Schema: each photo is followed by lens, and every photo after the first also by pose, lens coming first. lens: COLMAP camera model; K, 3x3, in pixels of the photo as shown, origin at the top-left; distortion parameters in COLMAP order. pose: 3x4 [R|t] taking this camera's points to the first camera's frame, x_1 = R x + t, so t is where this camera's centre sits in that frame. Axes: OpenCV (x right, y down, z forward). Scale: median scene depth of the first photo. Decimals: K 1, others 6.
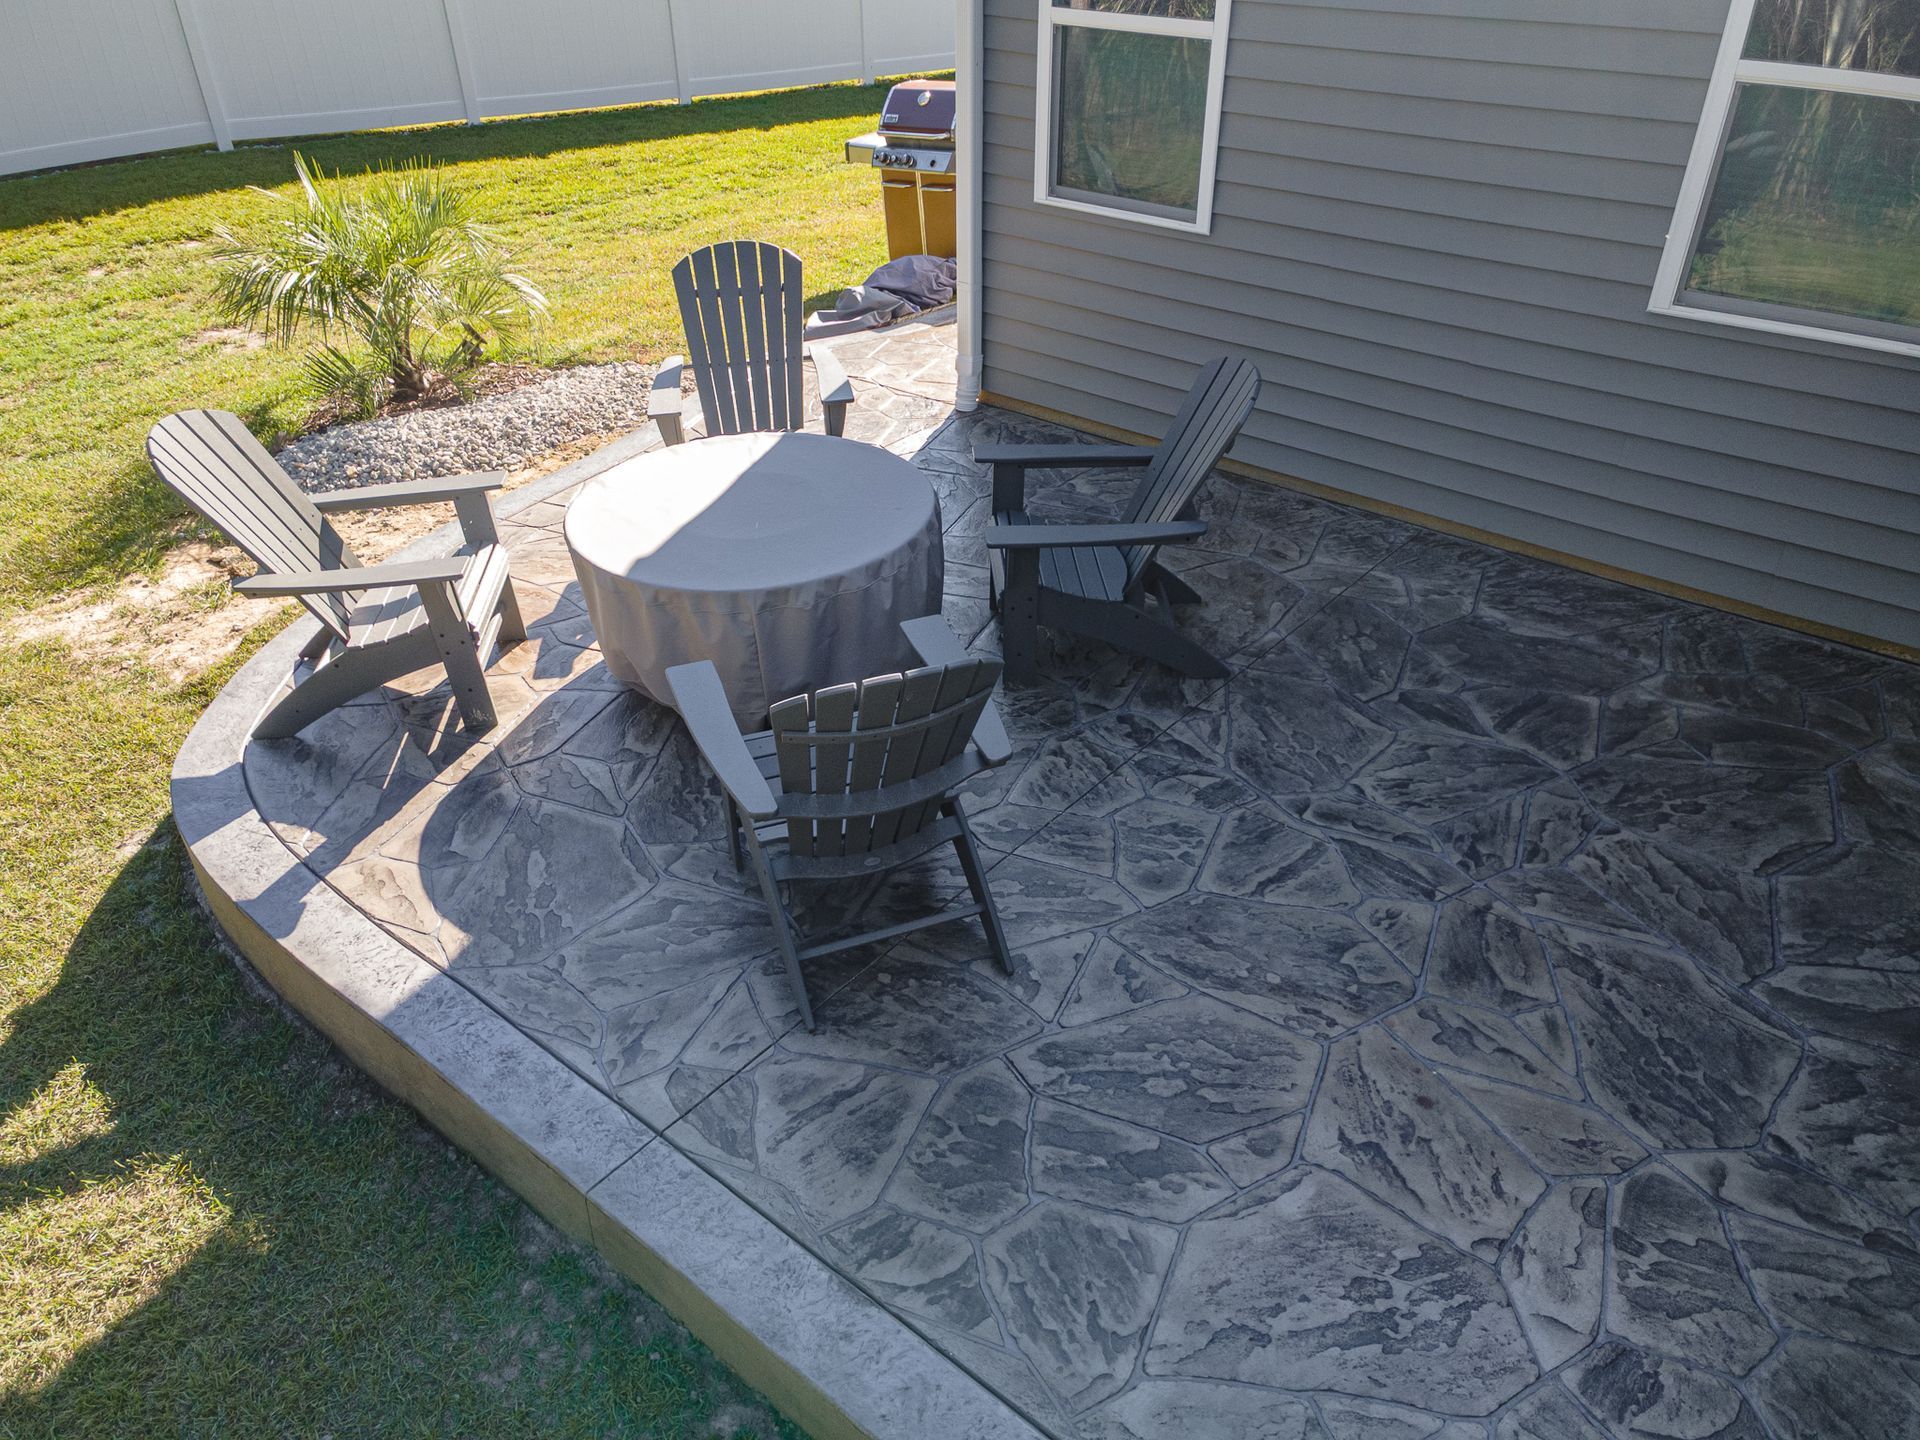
lens RADIAL K [[1399.3, 0, 960.0], [0, 1399.3, 720.0], [0, 0, 1]] dist [0.013356, 0.046280]
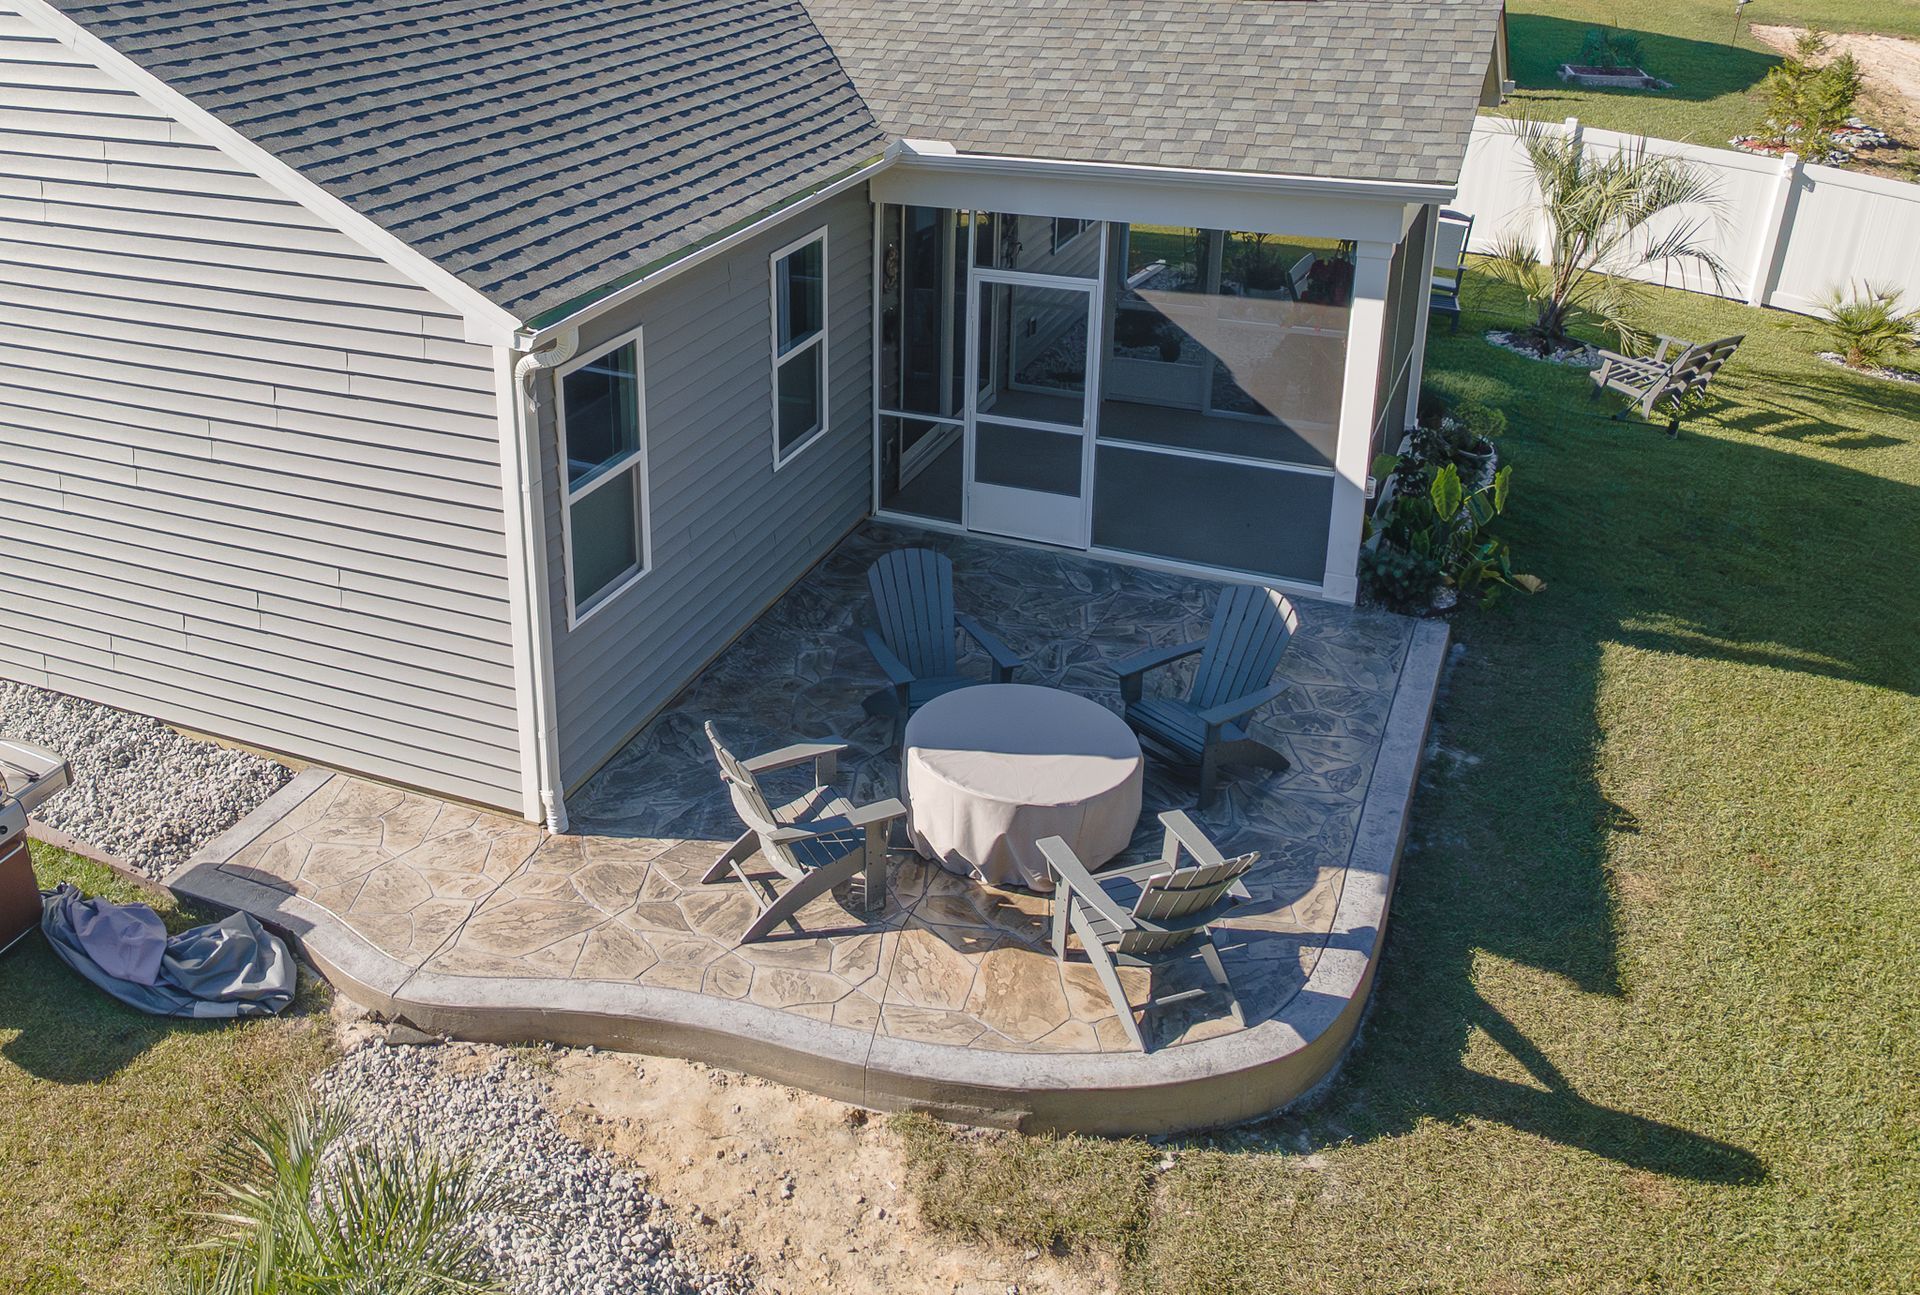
lens RADIAL K [[1734.4, 0, 721.5], [0, 1734.4, 395.3], [0, 0, 1]] dist [-0.004850, 0.007647]
pose [[-0.224572, -0.300697, 0.926903, -2.142269], [0.553794, 0.743277, 0.375301, -1.654270], [-0.801798, 0.597595, -0.000395, 1.250634]]
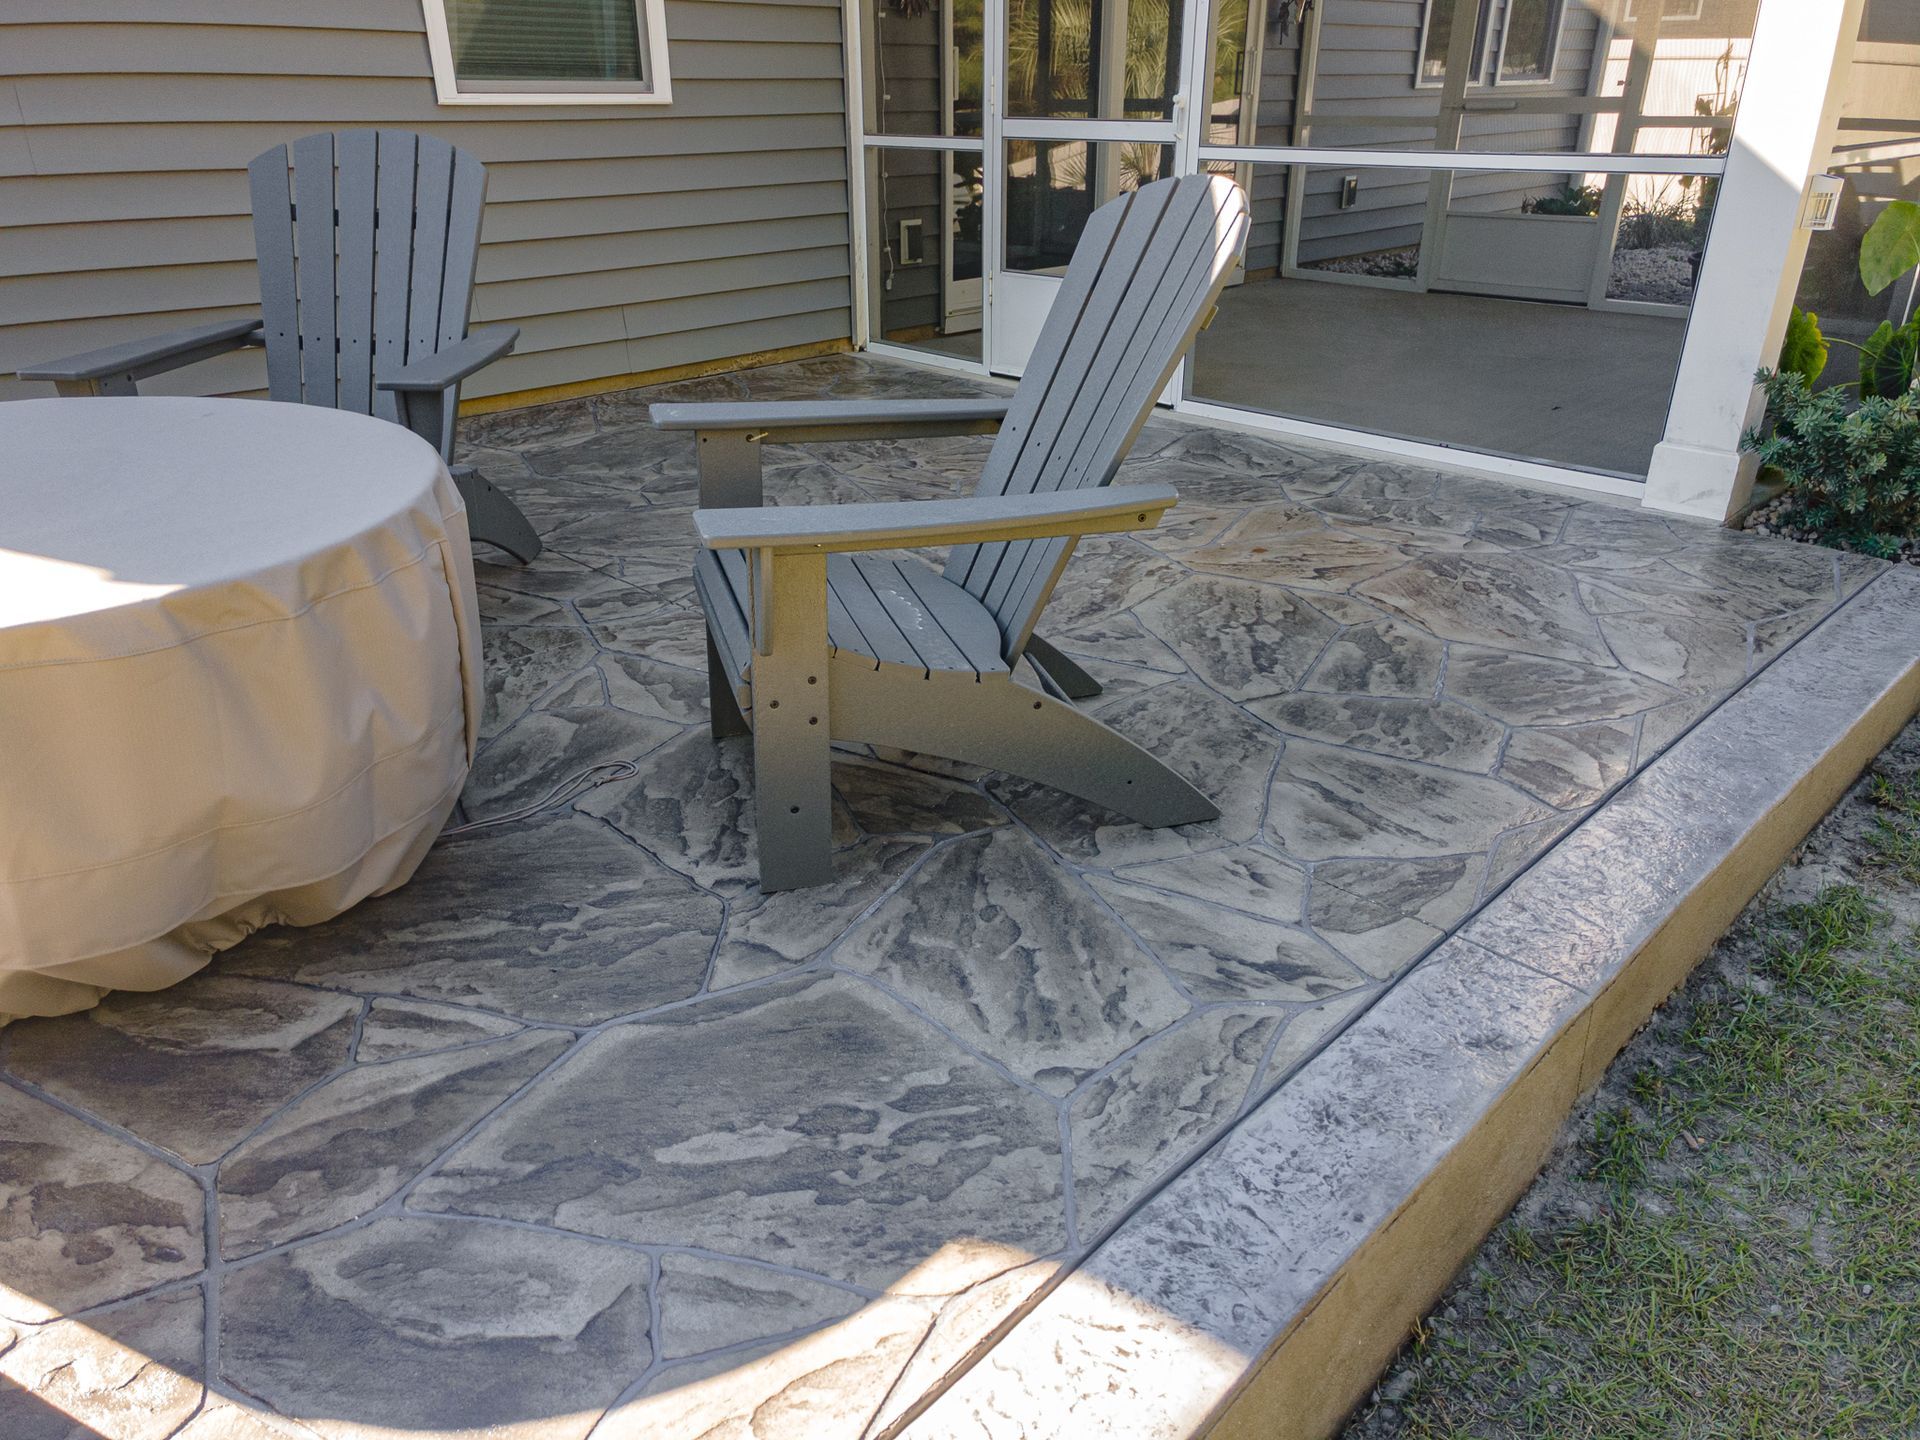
lens RADIAL K [[1388.0, 0, 946.0], [0, 1388.0, 722.0], [0, 0, 1]] dist [0.026474, 0.013788]
pose [[0.083115, -0.413099, 0.906885, -0.644022], [0.547220, 0.779475, 0.304910, -0.084712], [-0.832852, 0.470923, 0.290842, 0.801548]]
